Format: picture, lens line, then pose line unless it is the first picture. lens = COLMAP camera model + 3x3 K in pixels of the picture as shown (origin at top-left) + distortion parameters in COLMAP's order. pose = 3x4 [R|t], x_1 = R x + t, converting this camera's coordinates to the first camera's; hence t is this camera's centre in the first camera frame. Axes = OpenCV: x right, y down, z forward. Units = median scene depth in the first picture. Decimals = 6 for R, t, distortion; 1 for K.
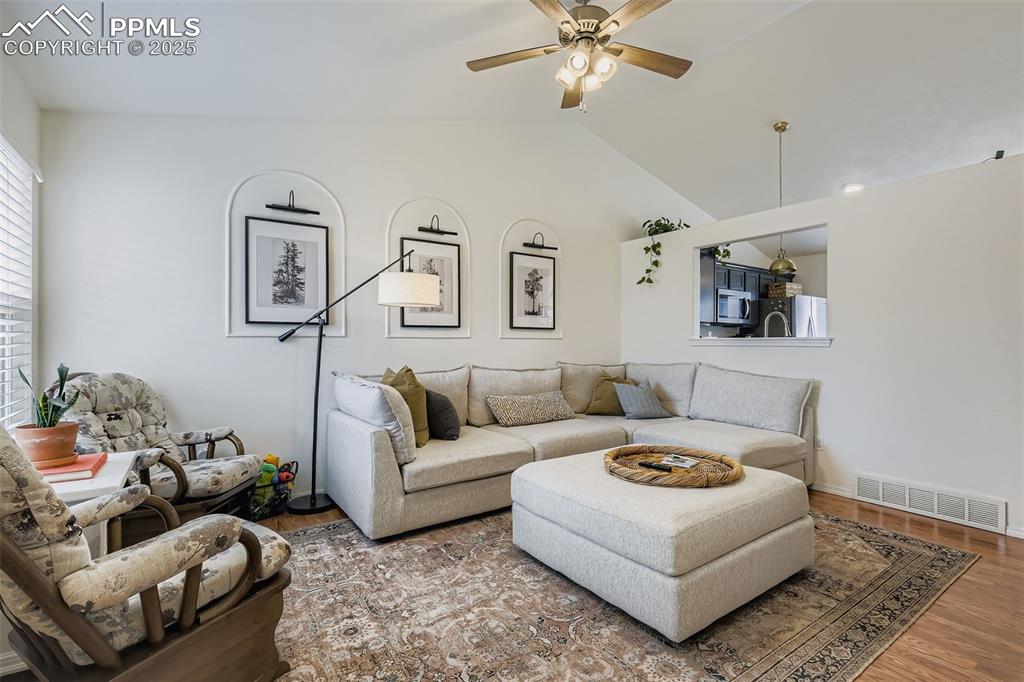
lens RADIAL K [[460.5, 0, 512.5], [0, 460.5, 336.9], [0, 0, 1]] dist [-0.002373, -0.000804]
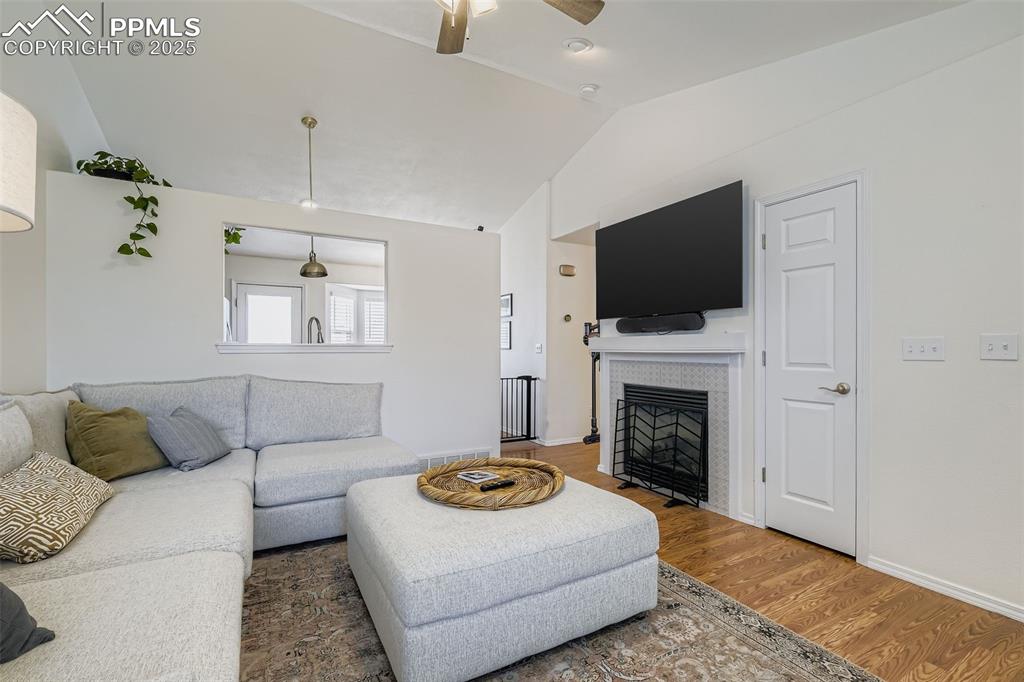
lens RADIAL K [[460.5, 0, 511.2], [0, 460.5, 349.1], [0, 0, 1]] dist [-0.002373, -0.000804]
pose [[0.105897, -0.000782, 0.994377, -0.323104], [-0.011965, 0.999926, 0.002061, 0.005307], [-0.994305, -0.012116, 0.105880, 0.480483]]
